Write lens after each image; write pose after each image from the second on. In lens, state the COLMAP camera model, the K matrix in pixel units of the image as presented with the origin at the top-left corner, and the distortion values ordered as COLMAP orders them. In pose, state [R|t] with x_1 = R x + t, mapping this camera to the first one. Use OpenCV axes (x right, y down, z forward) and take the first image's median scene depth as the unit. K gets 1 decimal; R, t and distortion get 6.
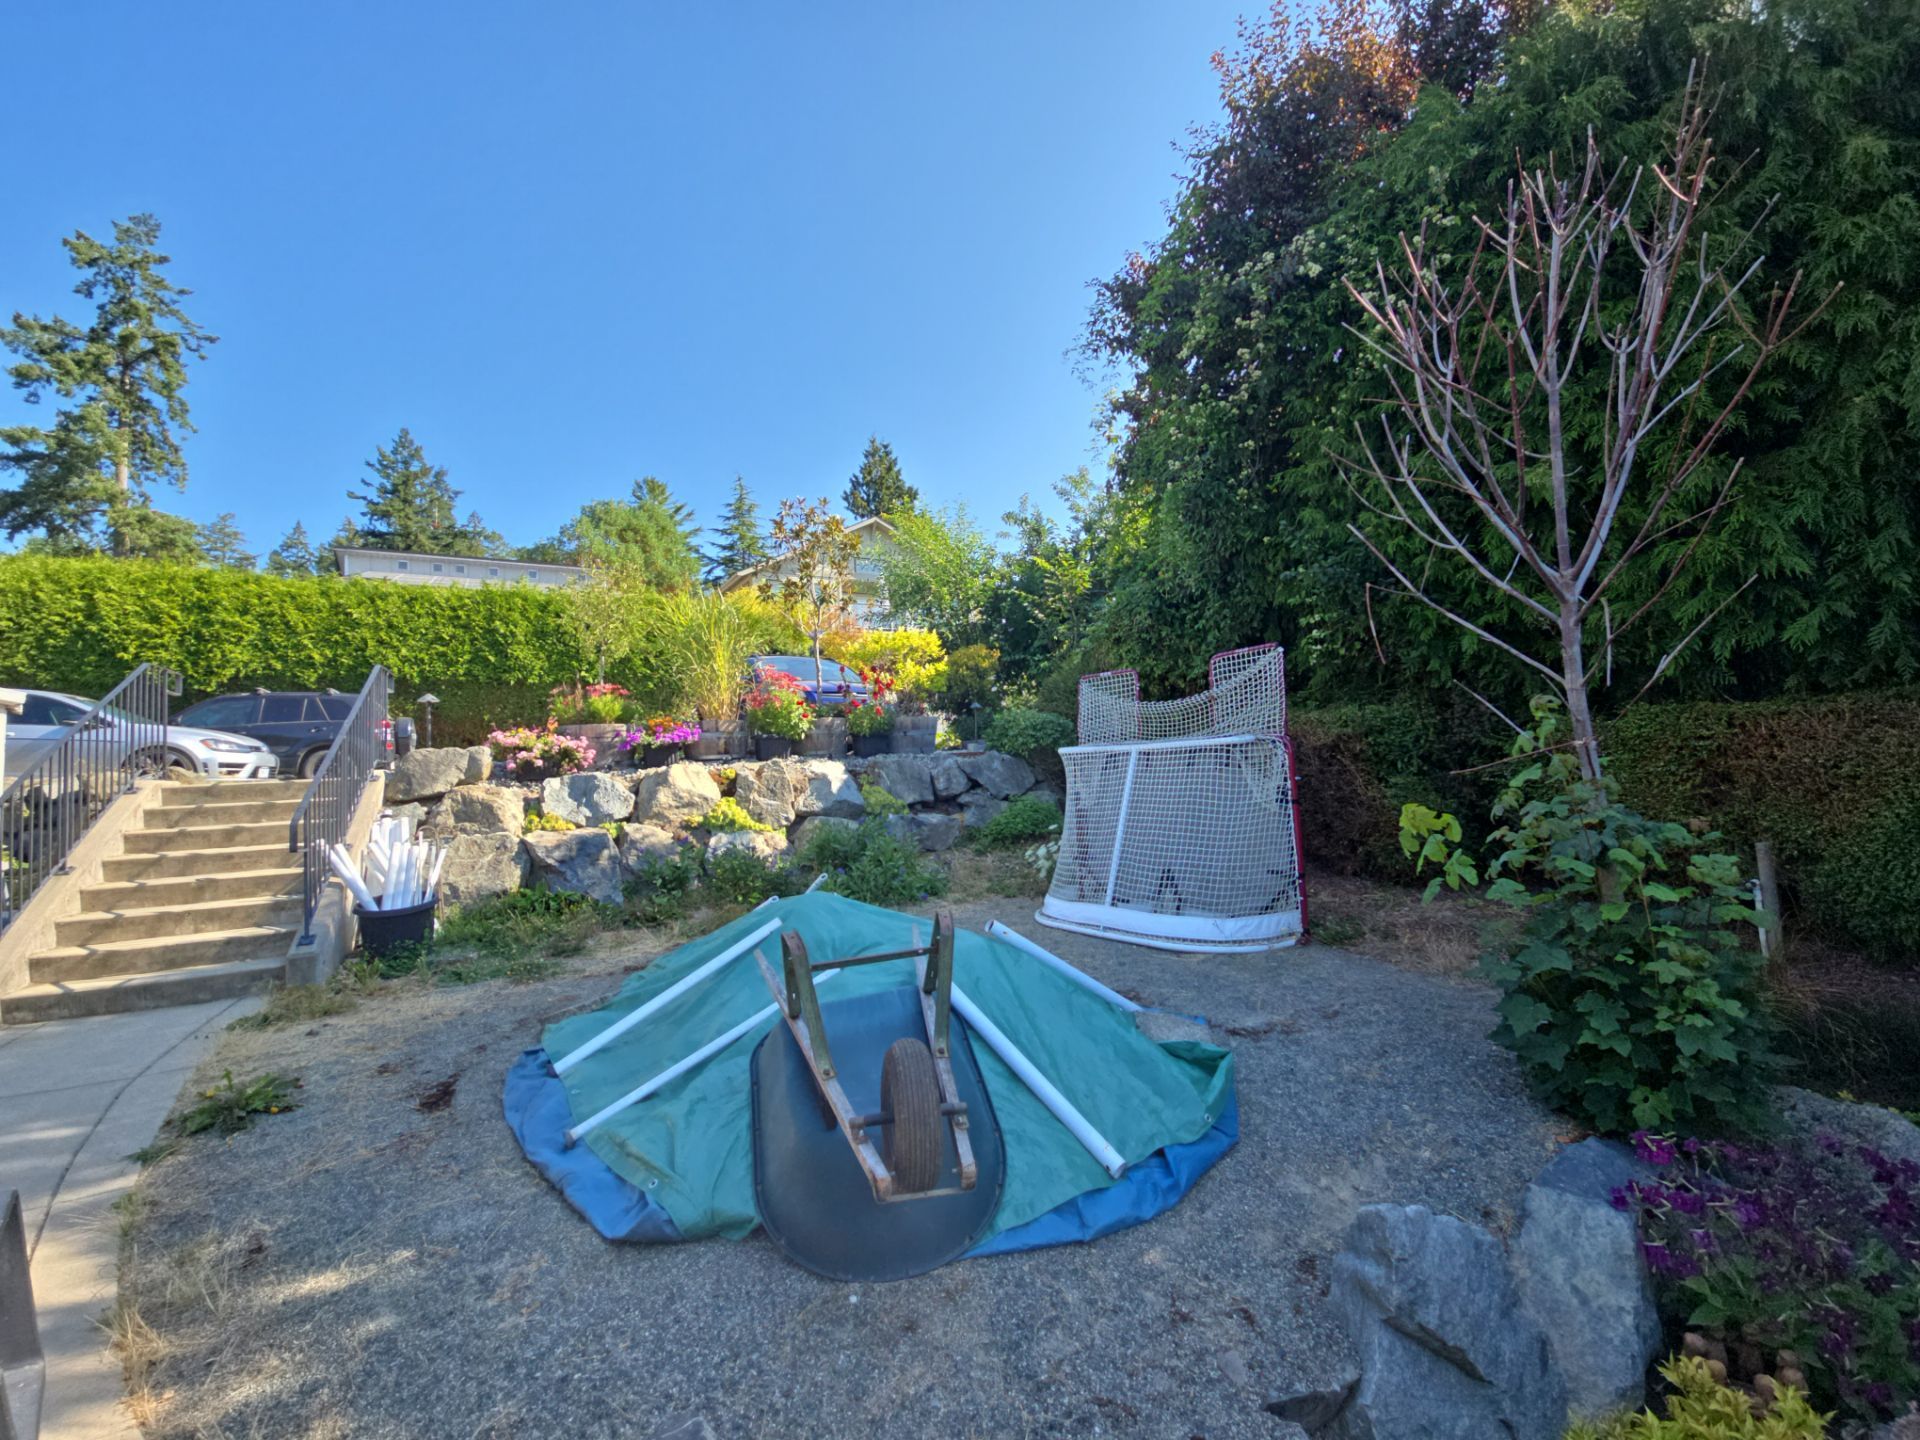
lens RADIAL K [[777.3, 0, 974.2], [0, 777.3, 714.9], [0, 0, 1]] dist [0.030912, -0.020342]
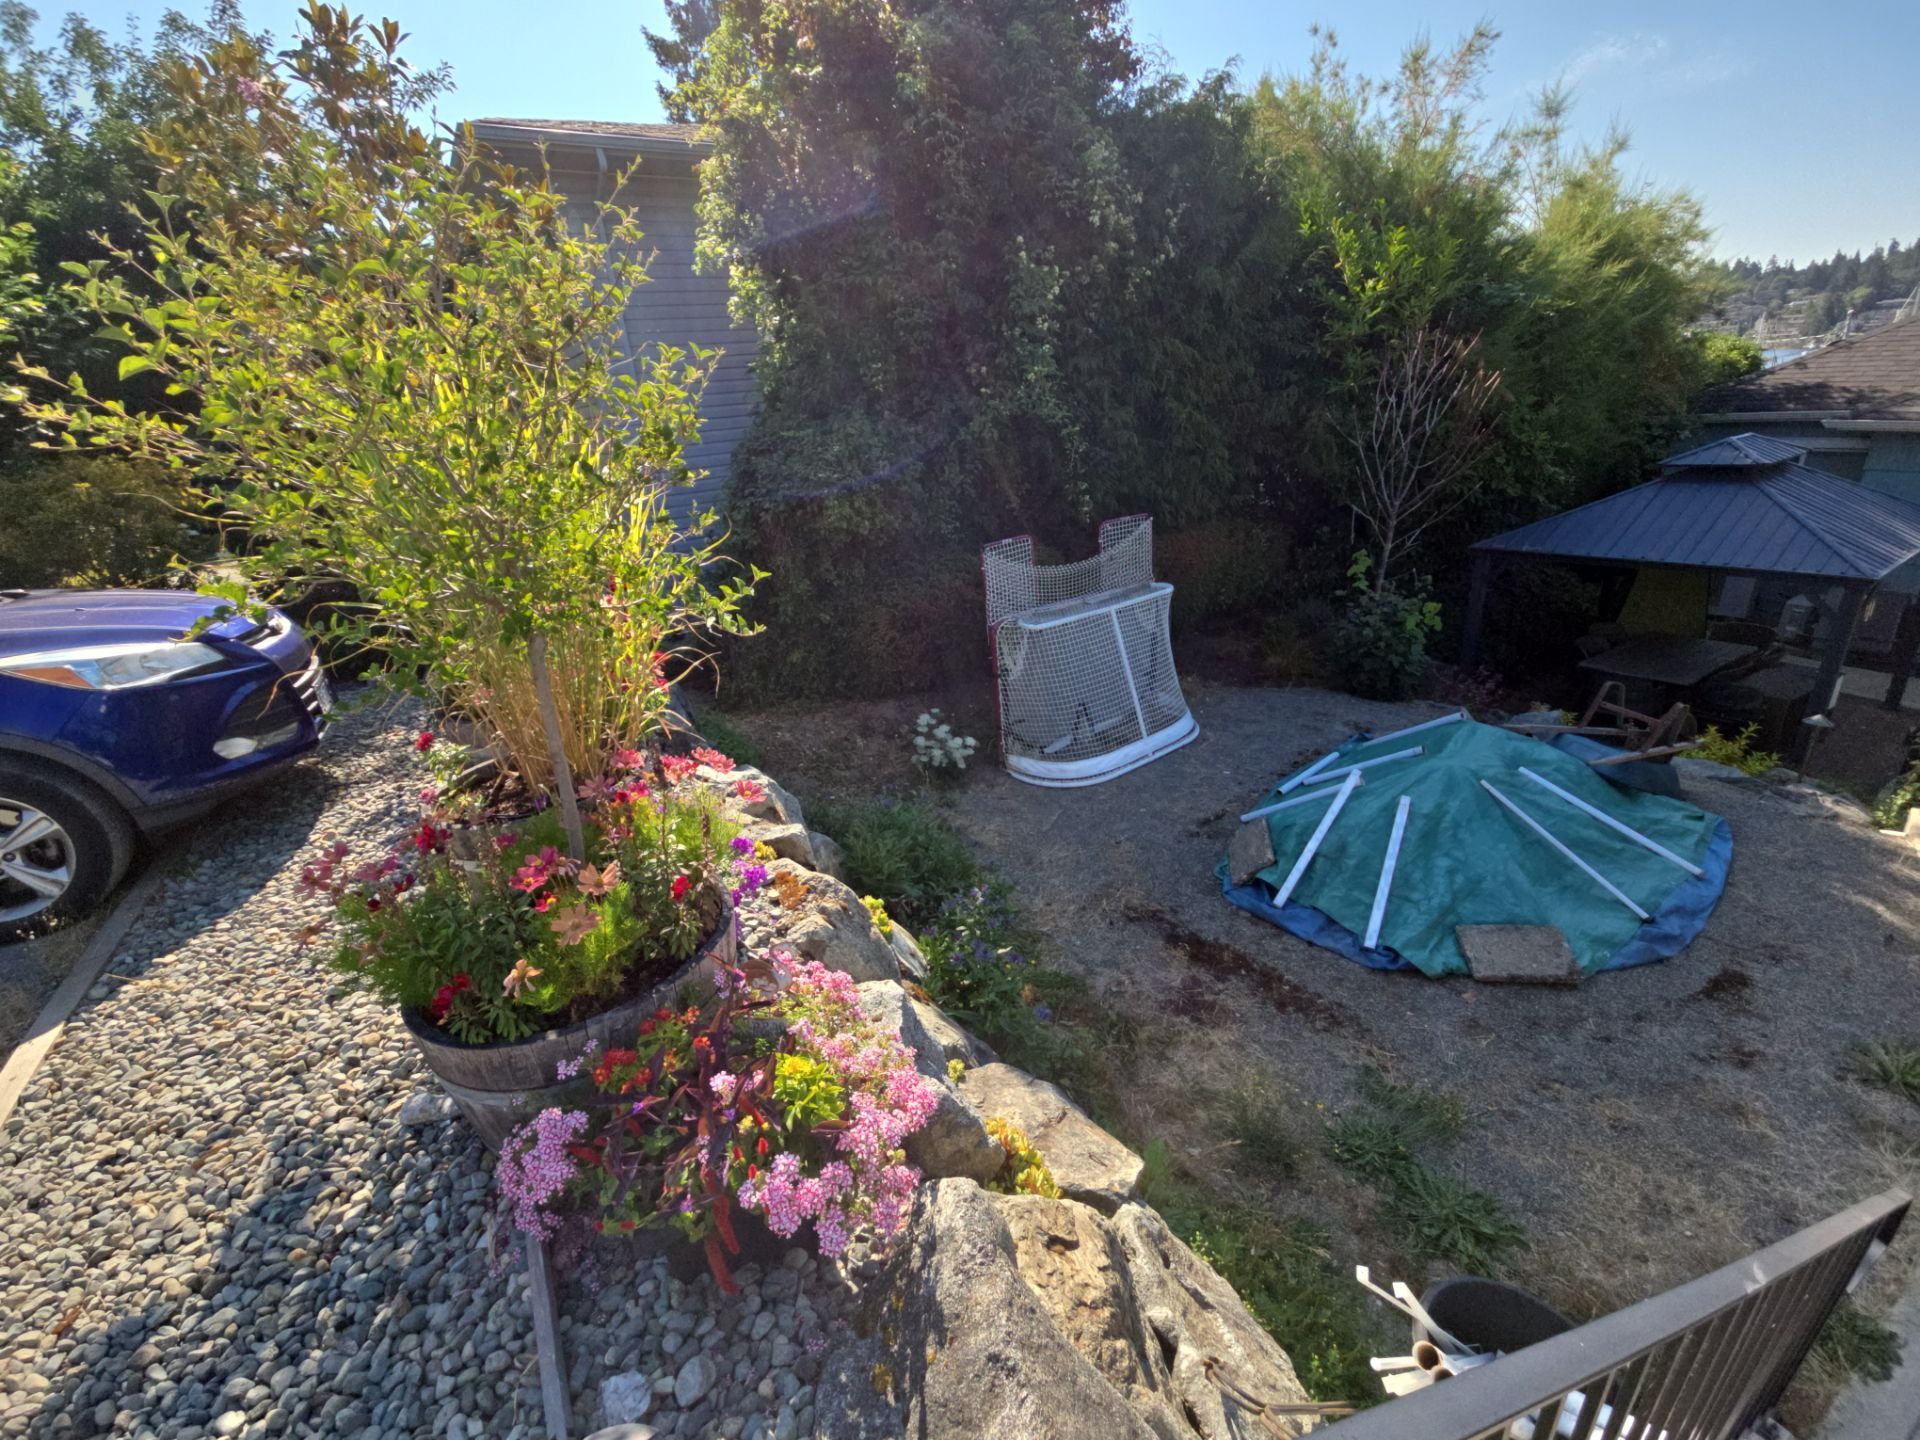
lens RADIAL K [[783.0, 0, 961.7], [0, 783.0, 725.7], [0, 0, 1]] dist [0.021615, -0.011086]
pose [[-0.009480, -0.320343, 0.947254, -0.702501], [0.008854, 0.947233, 0.320425, -0.124846], [-0.999916, 0.011424, -0.006144, 0.895948]]
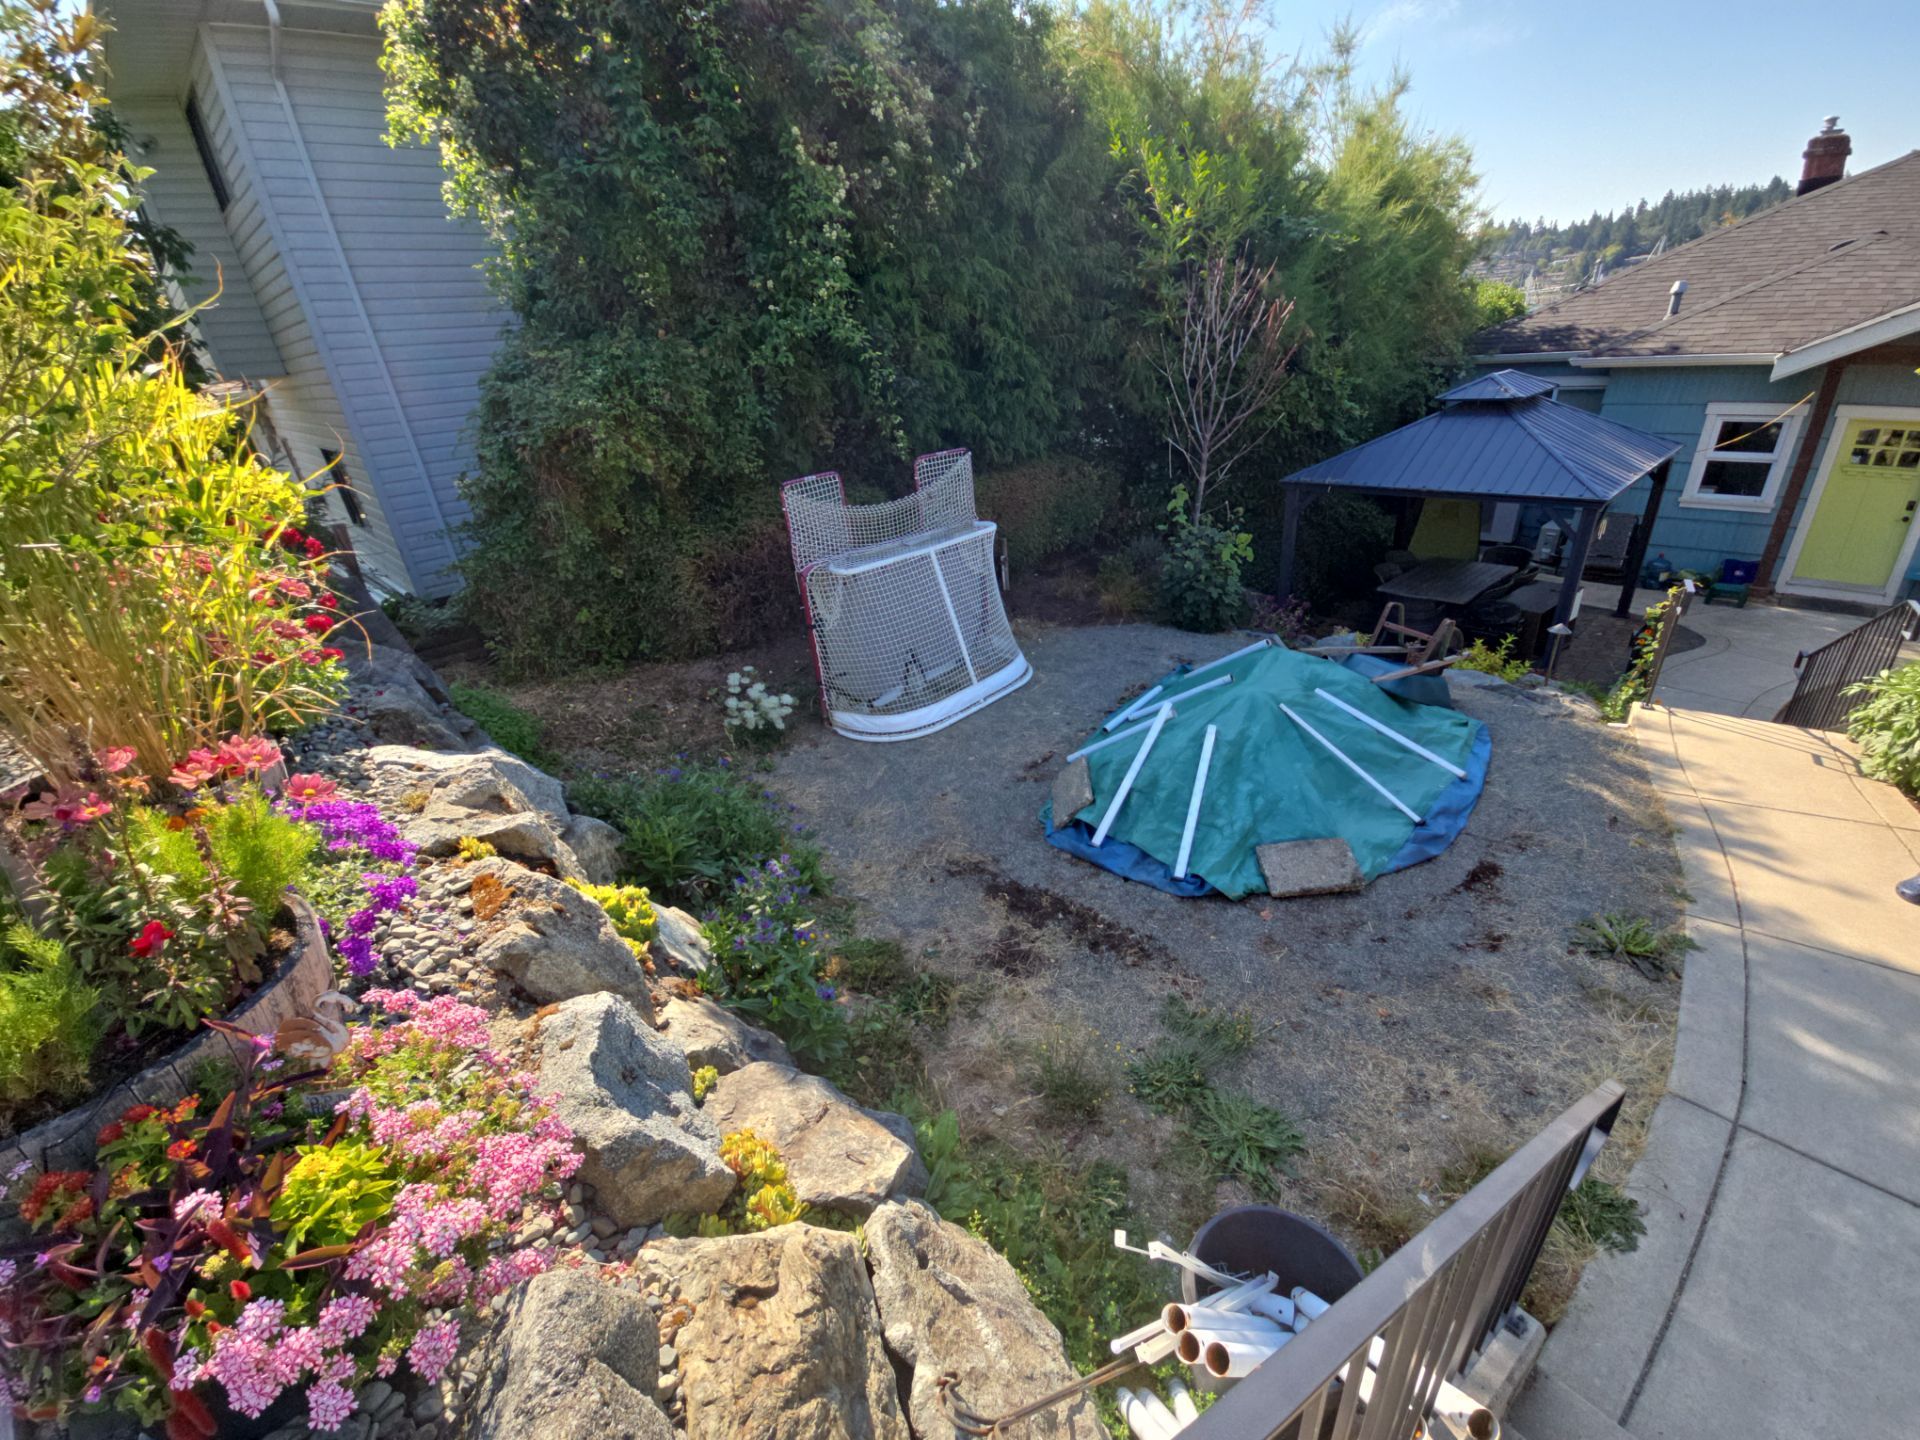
lens RADIAL K [[785.6, 0, 986.6], [0, 785.6, 730.8], [0, 0, 1]] dist [0.020686, -0.012305]
pose [[-0.206790, -0.374555, 0.903851, -0.669524], [0.008032, 0.923138, 0.384385, -0.109305], [-0.978352, 0.086747, -0.187887, 0.838216]]
